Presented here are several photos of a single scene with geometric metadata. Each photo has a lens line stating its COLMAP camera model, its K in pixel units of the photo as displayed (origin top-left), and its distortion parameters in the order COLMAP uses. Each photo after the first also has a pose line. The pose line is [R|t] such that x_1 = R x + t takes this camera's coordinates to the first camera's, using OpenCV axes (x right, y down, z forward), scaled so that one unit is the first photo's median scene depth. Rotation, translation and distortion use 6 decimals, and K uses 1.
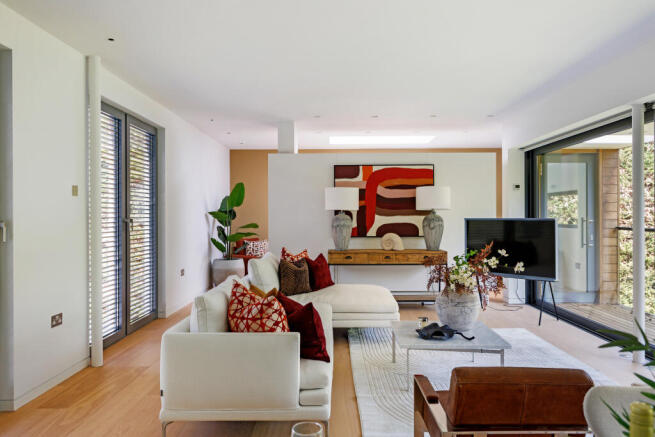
lens RADIAL K [[502.0, 0, 329.1], [0, 502.0, 214.1], [0, 0, 1]] dist [-0.004367, -0.001190]
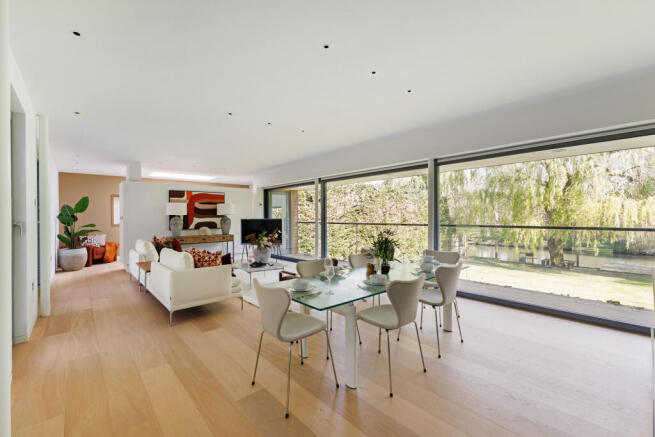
lens RADIAL K [[282.8, 0, 329.5], [0, 282.8, 217.7], [0, 0, 1]] dist [0.019388, 0.000208]
pose [[0.746812, -0.005876, 0.665009, -0.239770], [0.005585, 0.999981, 0.002563, 0.002213], [-0.665011, 0.001800, 0.746831, -0.144189]]
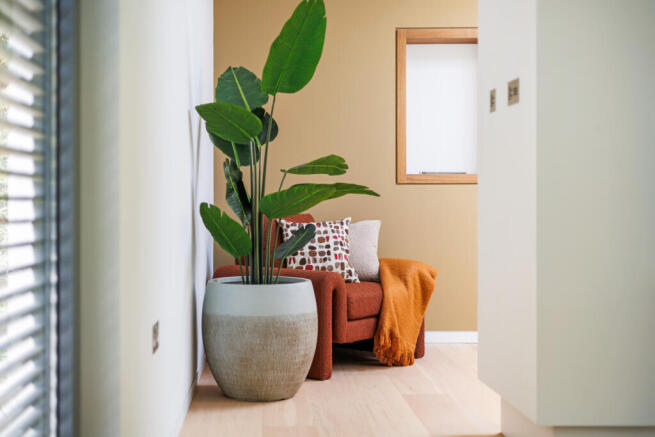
lens RADIAL K [[955.6, 0, 327.2], [0, 955.6, 218.0], [0, 0, 1]] dist [0.015227, 0.000000]
pose [[0.997605, -0.001670, 0.069152, -0.241505], [0.000836, 0.999927, 0.012078, 0.058484], [-0.069167, -0.011991, 0.997533, 0.570749]]
